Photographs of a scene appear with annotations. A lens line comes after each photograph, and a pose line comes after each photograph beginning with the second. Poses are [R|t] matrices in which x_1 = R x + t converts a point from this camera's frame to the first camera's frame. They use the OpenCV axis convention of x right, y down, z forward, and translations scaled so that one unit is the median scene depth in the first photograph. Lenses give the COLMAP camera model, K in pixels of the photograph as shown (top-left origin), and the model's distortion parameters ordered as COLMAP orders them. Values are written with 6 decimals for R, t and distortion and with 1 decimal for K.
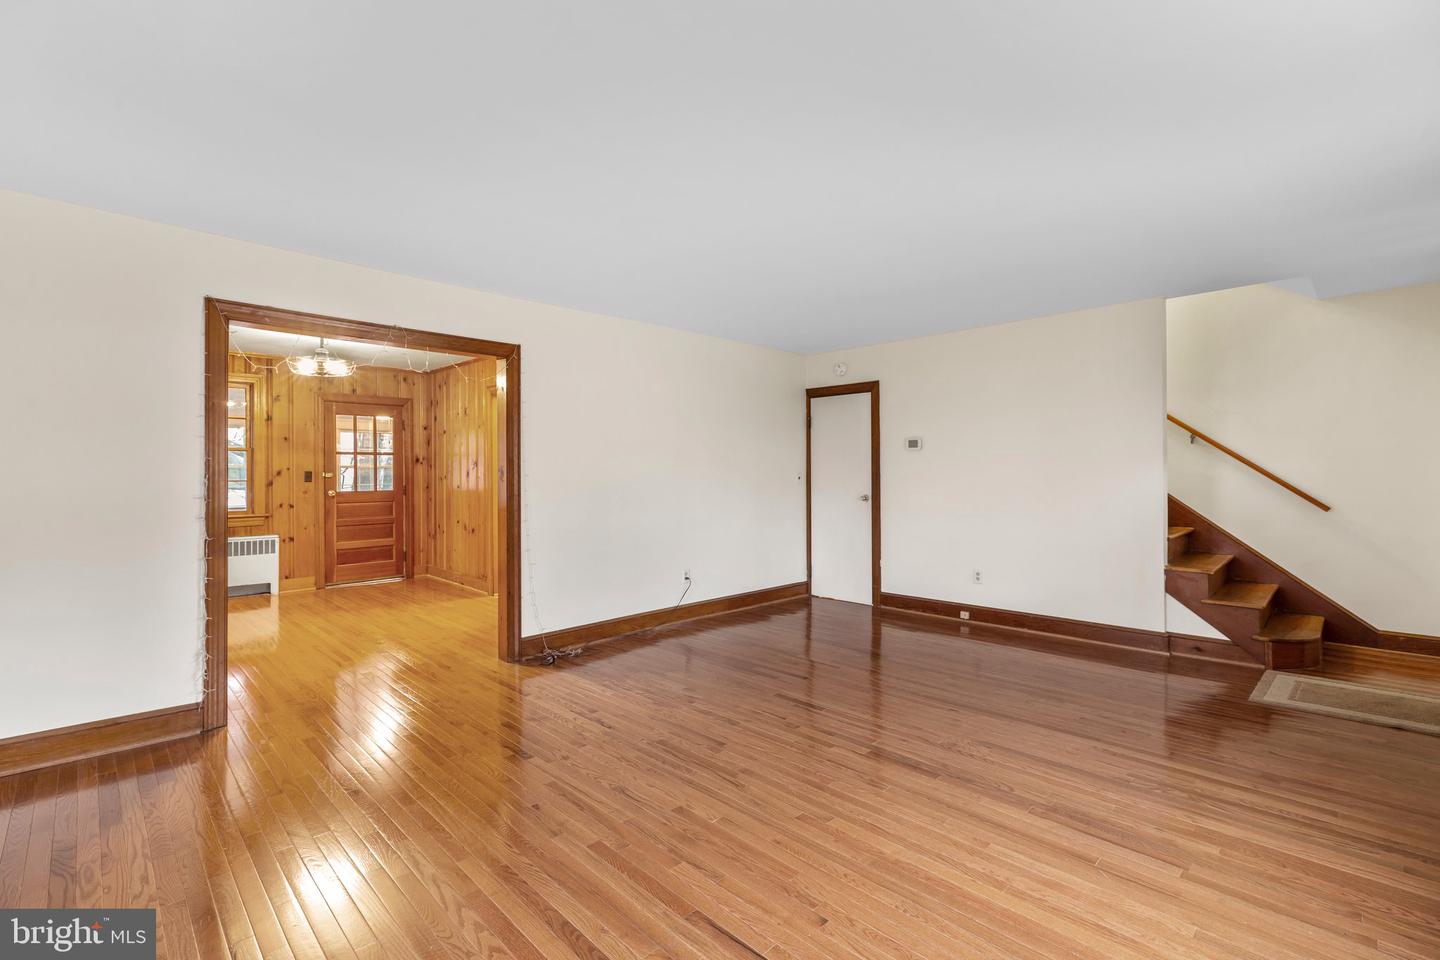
lens RADIAL K [[637.4, 0, 720.0], [0, 637.4, 480.0], [0, 0, 1]] dist [0.002194, -0.000070]
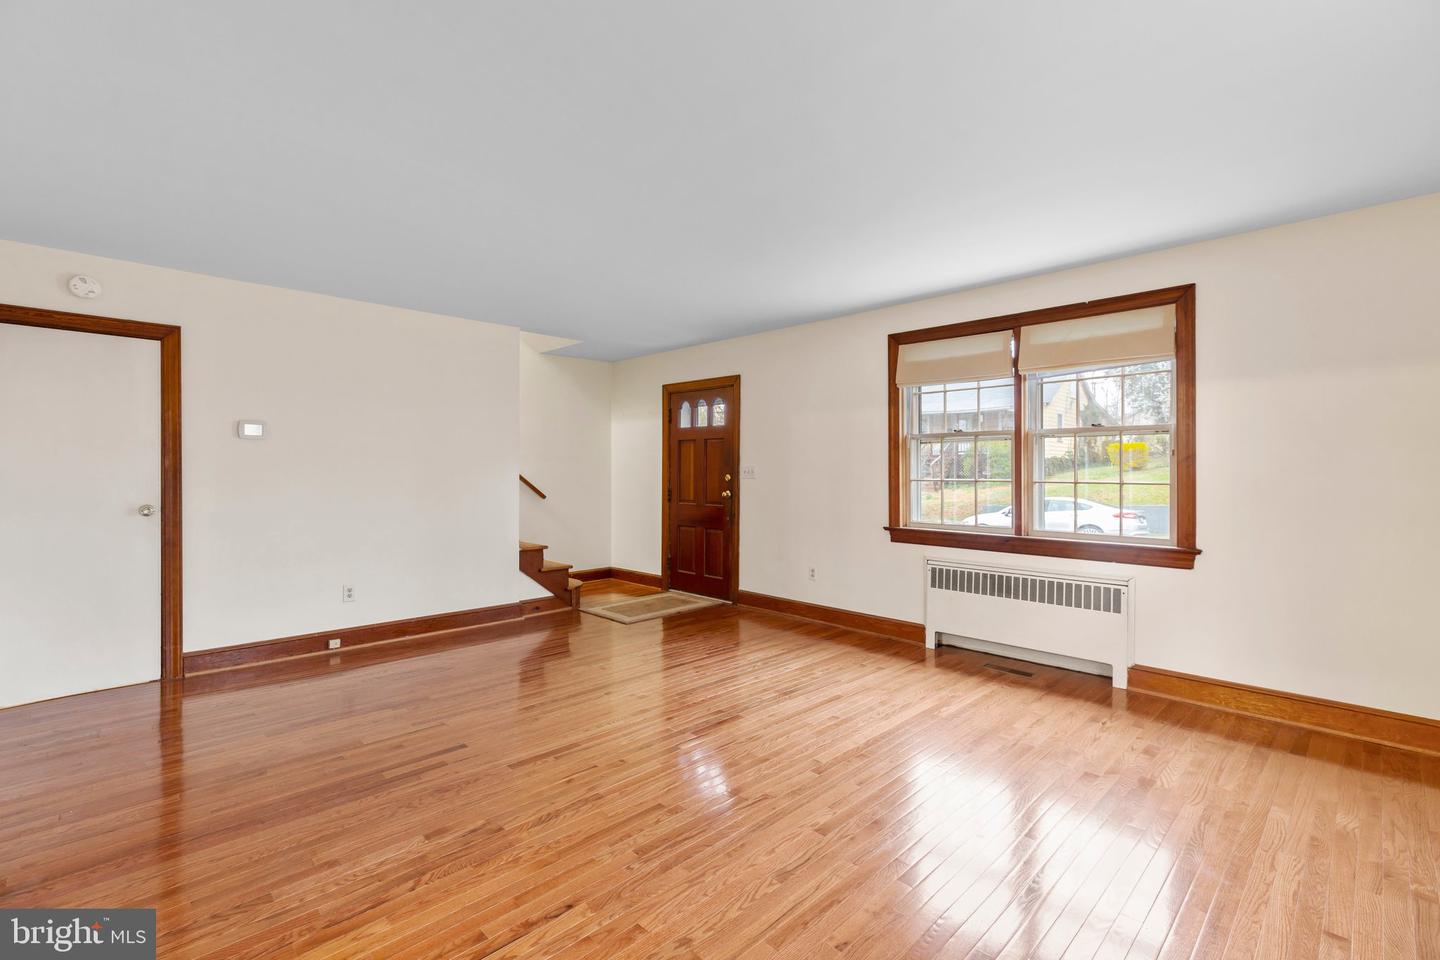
lens RADIAL K [[637.4, 0, 720.0], [0, 637.4, 480.0], [0, 0, 1]] dist [0.002194, -0.000070]
pose [[0.012876, -0.008964, 0.999877, -0.698983], [0.007160, 0.999935, 0.008872, -0.005347], [-0.999891, 0.007045, 0.012939, 0.793883]]
